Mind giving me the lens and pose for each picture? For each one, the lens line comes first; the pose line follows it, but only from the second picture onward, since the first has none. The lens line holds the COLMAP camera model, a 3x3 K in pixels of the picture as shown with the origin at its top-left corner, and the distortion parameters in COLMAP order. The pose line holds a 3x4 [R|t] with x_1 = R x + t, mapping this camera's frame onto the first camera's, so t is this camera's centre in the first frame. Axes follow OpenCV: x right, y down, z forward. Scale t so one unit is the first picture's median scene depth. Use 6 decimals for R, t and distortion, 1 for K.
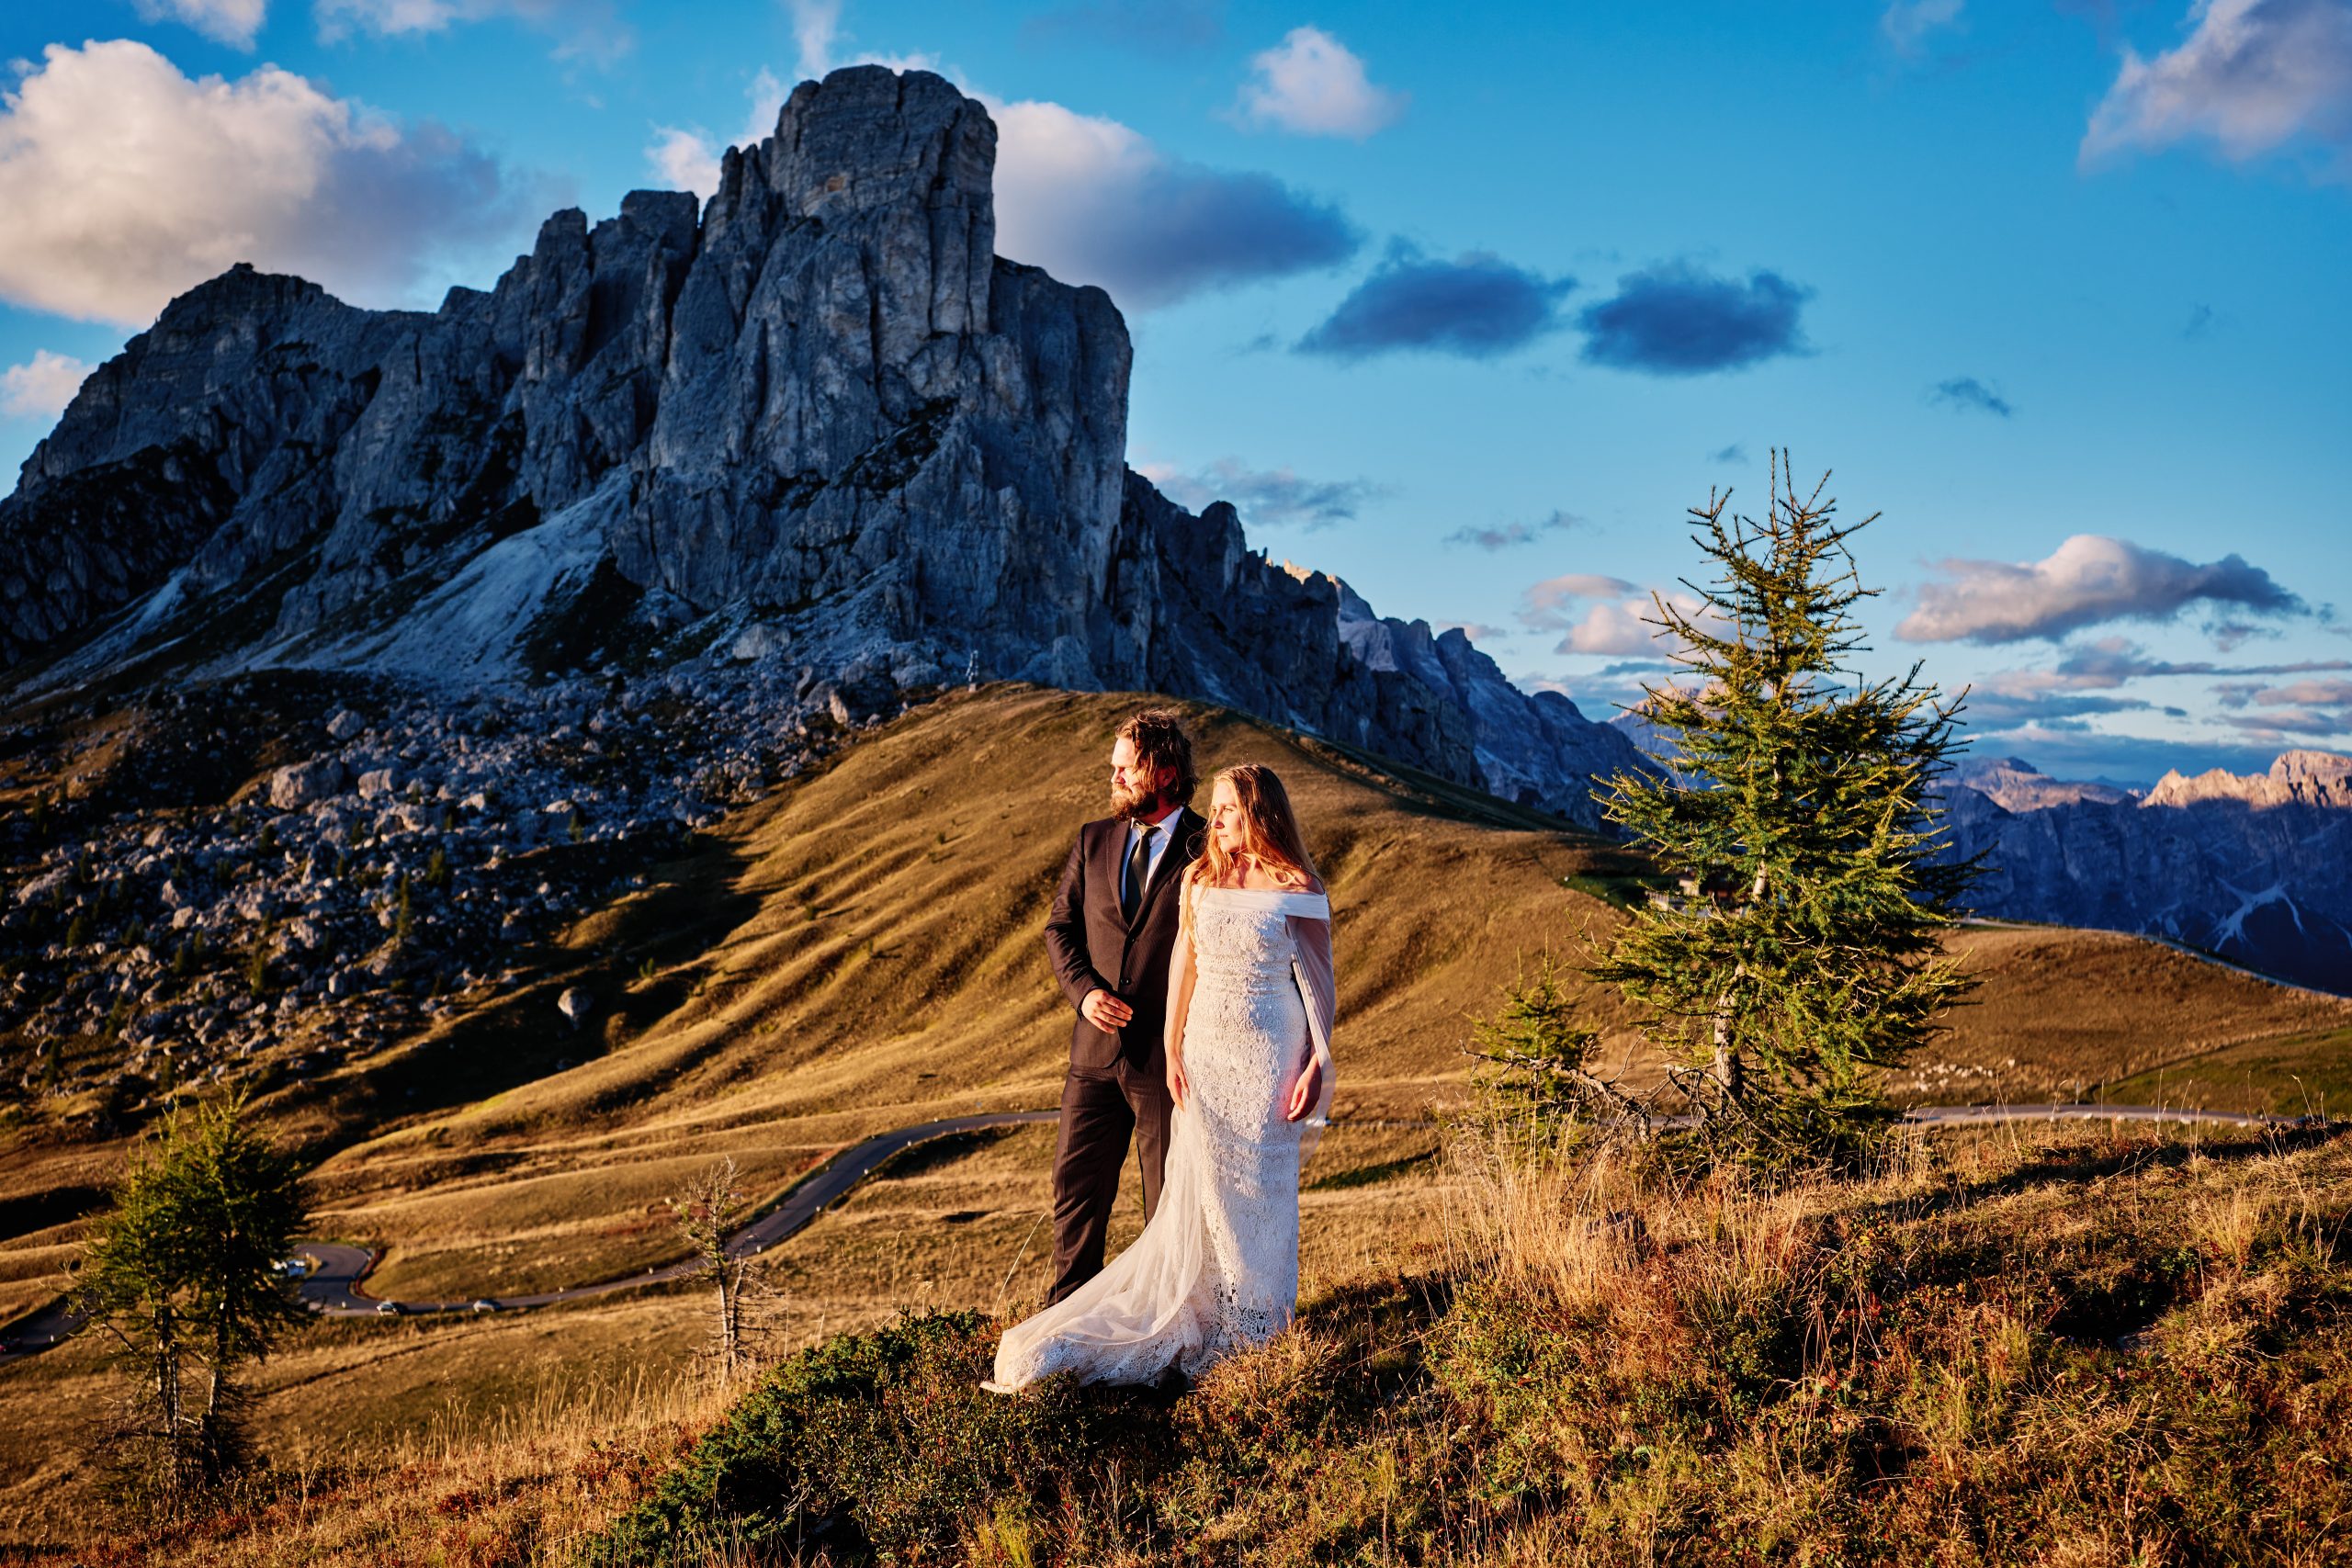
lens RADIAL K [[2391.4, 0, 1176.0], [0, 2391.4, 784.0], [0, 0, 1]] dist [0.017022, 0.024499]
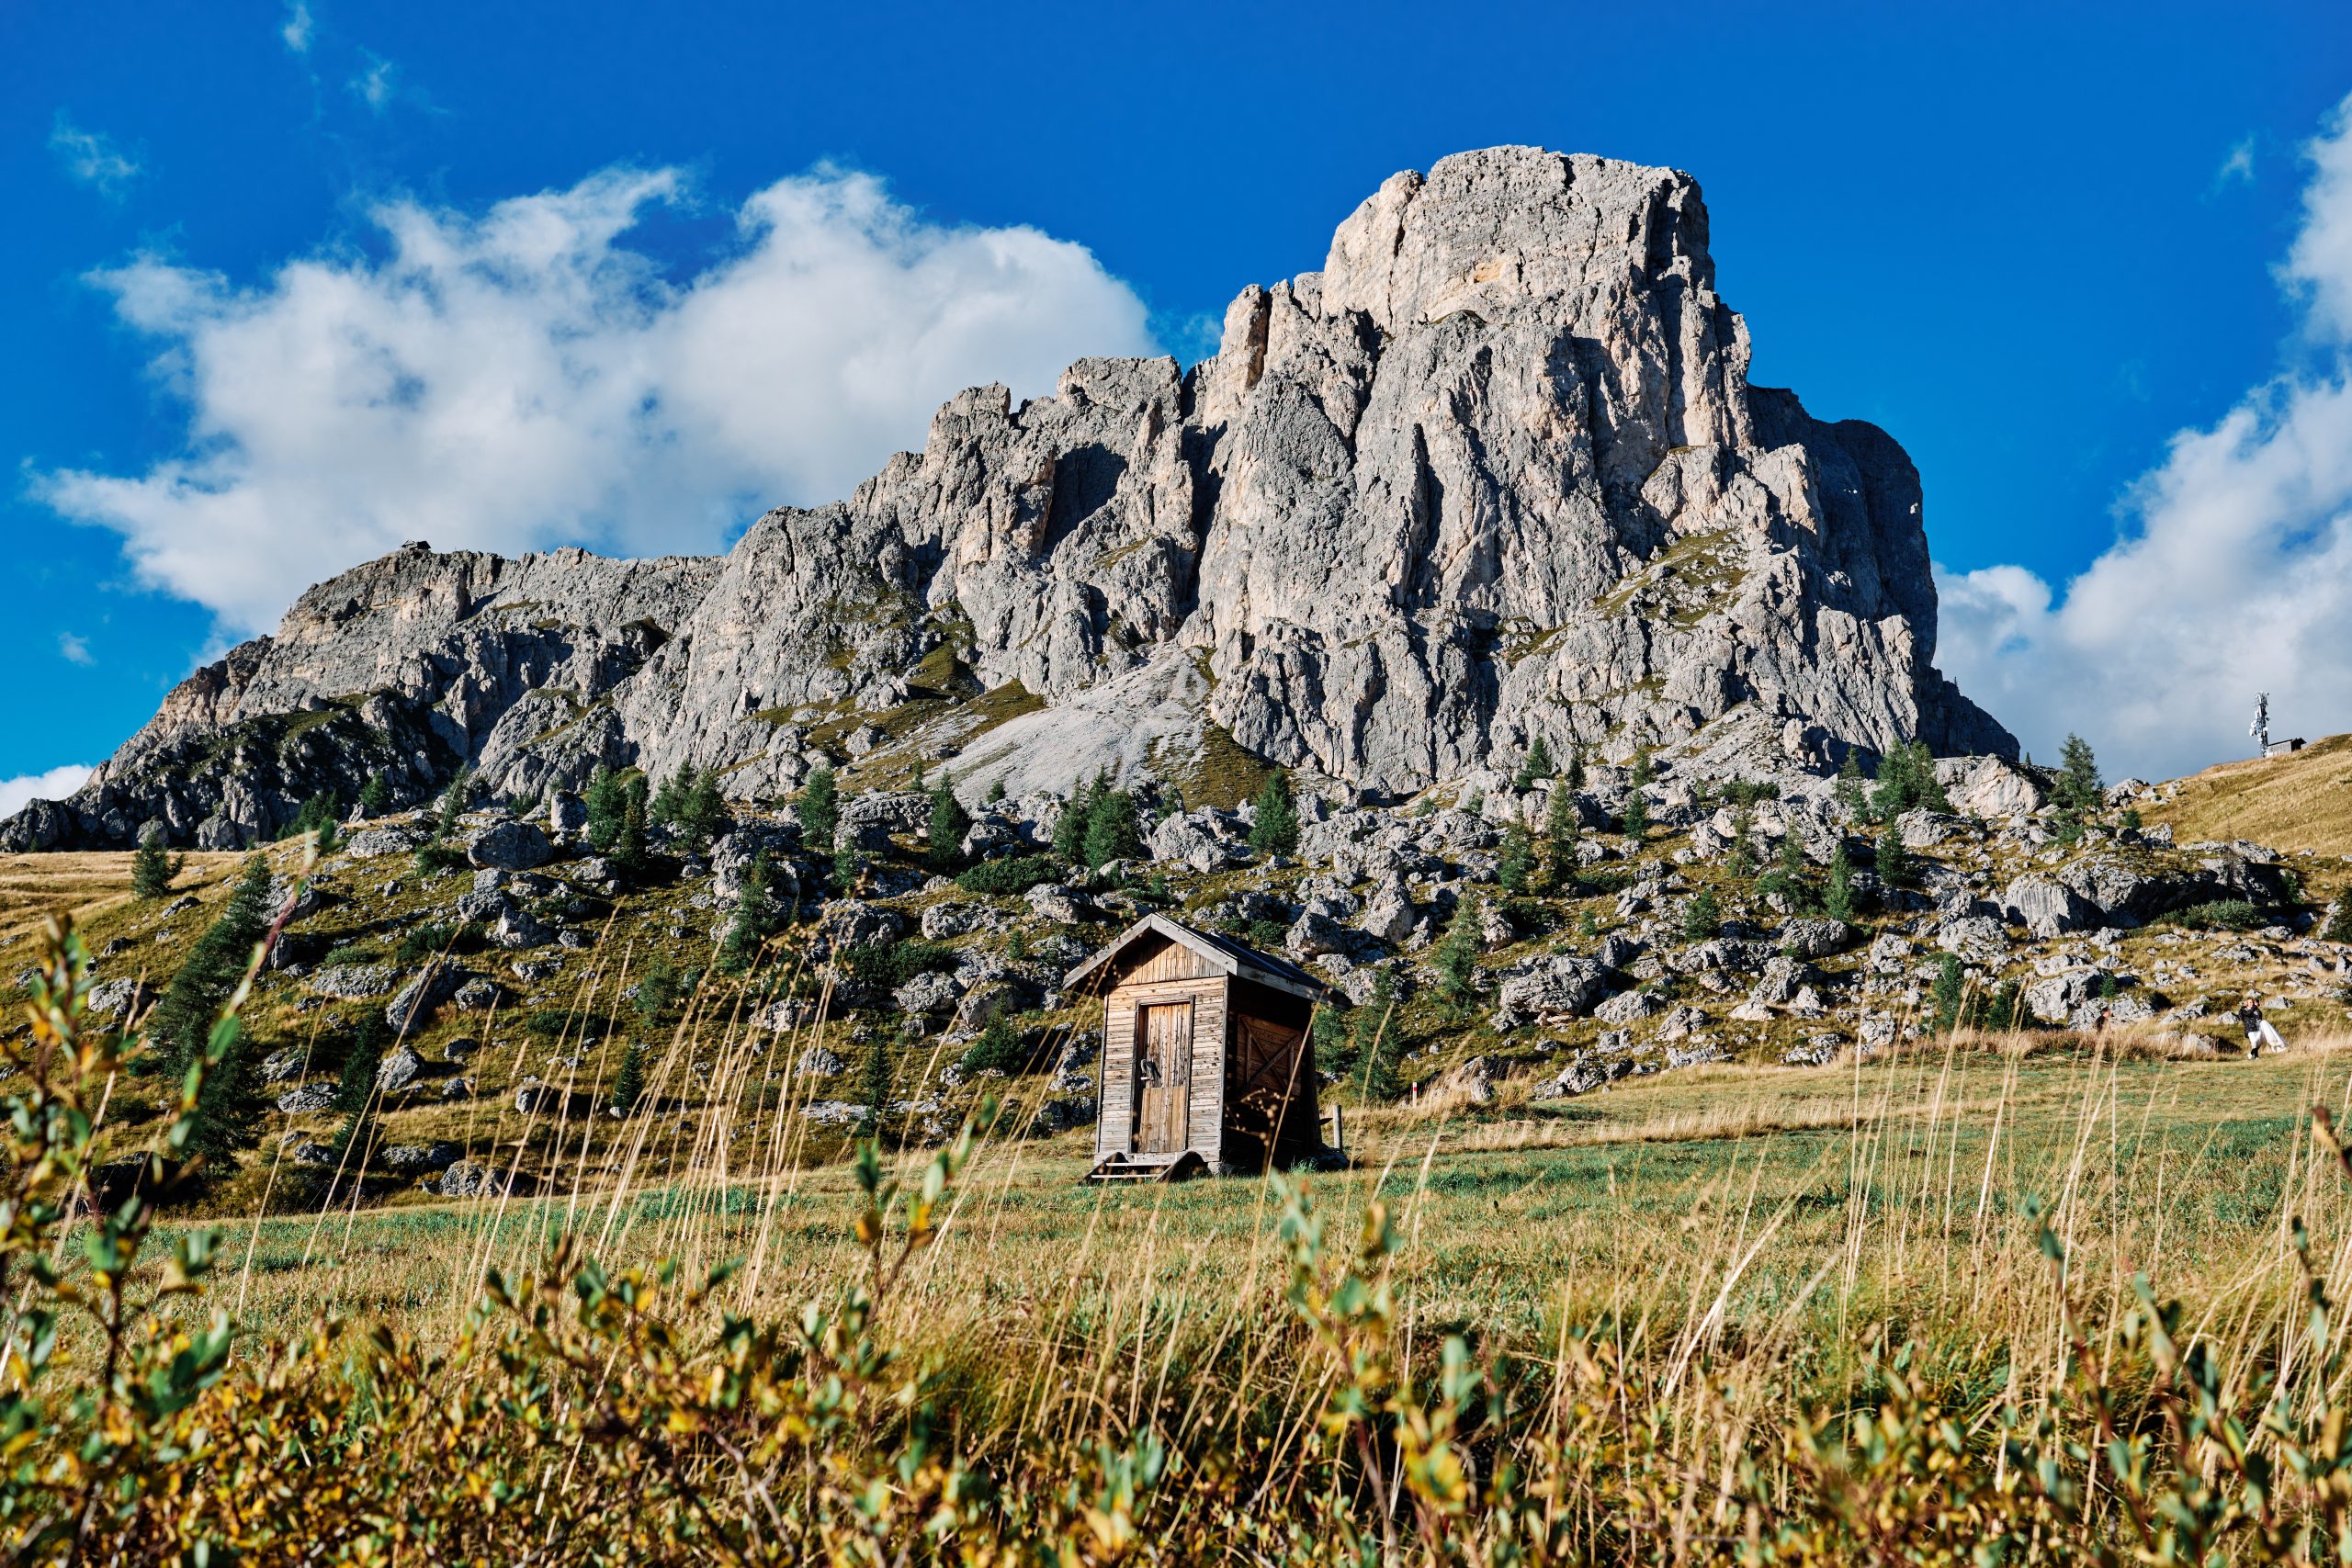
lens RADIAL K [[2391.4, 0, 1176.0], [0, 2391.4, 784.0], [0, 0, 1]] dist [0.017022, 0.024499]
pose [[0.996552, 0.044677, 0.069915, -0.305343], [-0.023472, 0.960027, -0.278920, 0.101898], [-0.079582, 0.276318, 0.957766, 0.416415]]
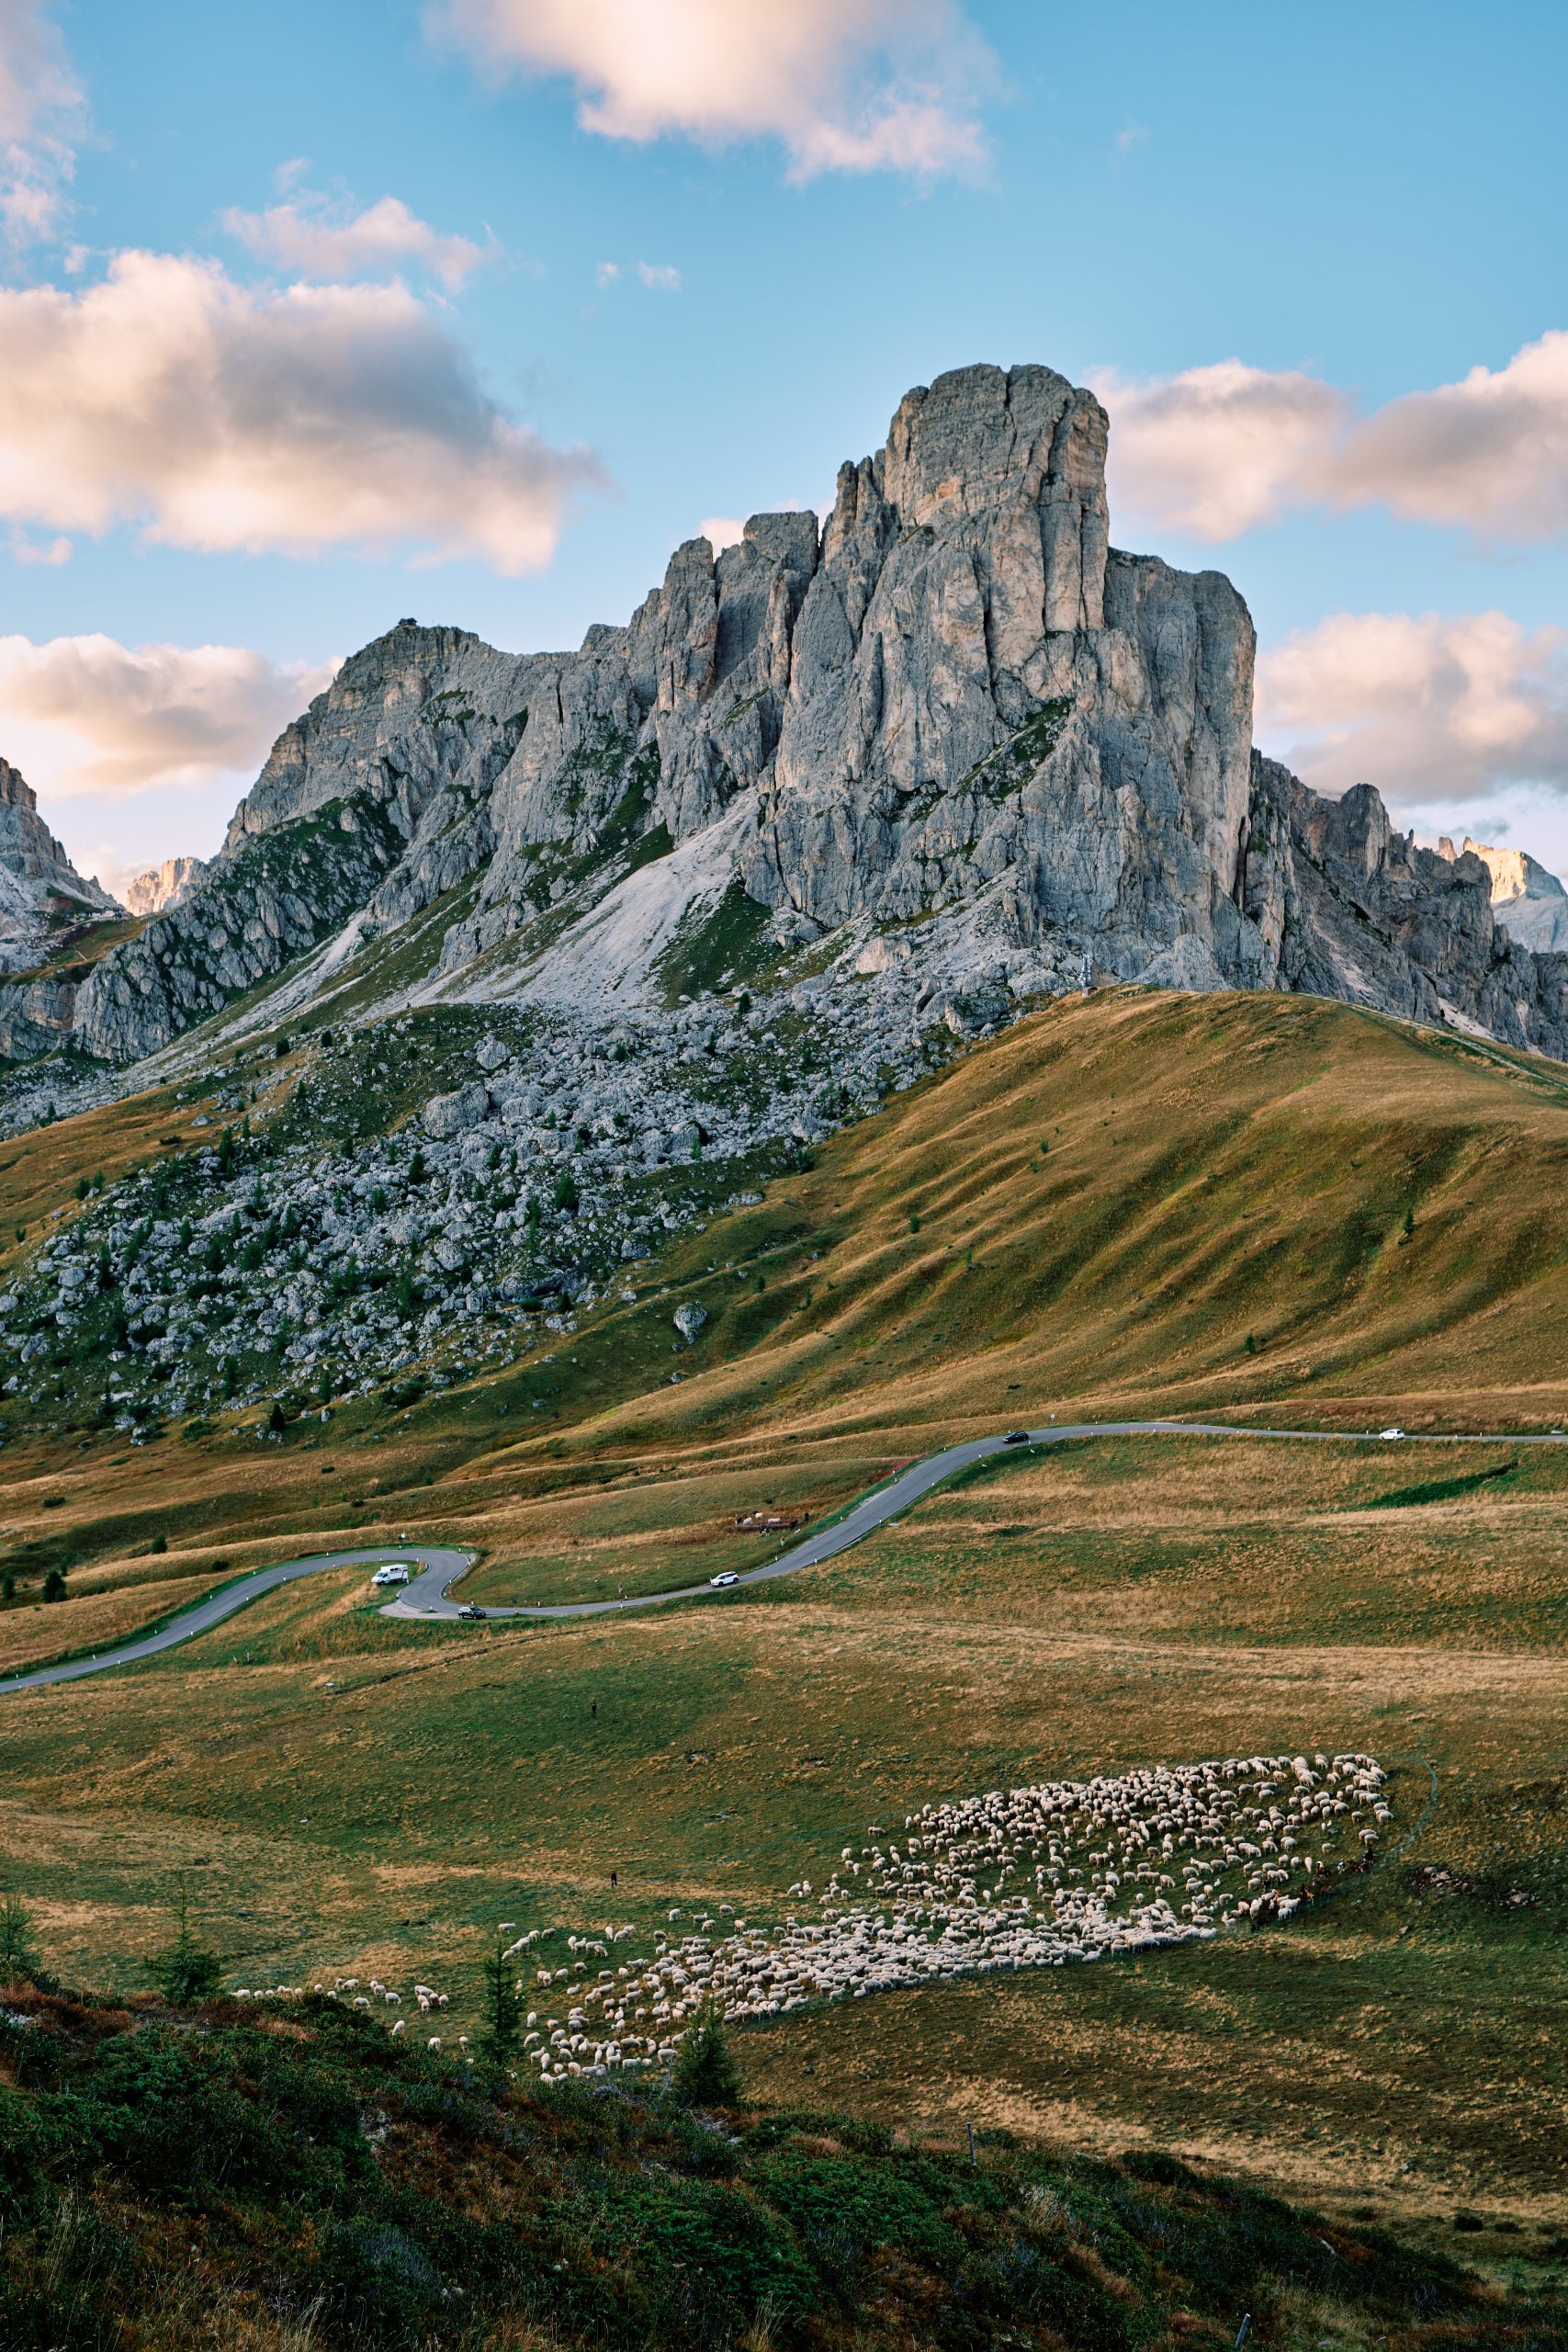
lens RADIAL K [[2391.4, 0, 778.3], [0, 2391.4, 1196.8], [0, 0, 1]] dist [0.017022, 0.024499]
pose [[0.971543, -0.025197, -0.235517, 0.018395], [0.035938, 0.998495, 0.041424, -0.001233], [0.234119, -0.048710, 0.970987, 0.004083]]
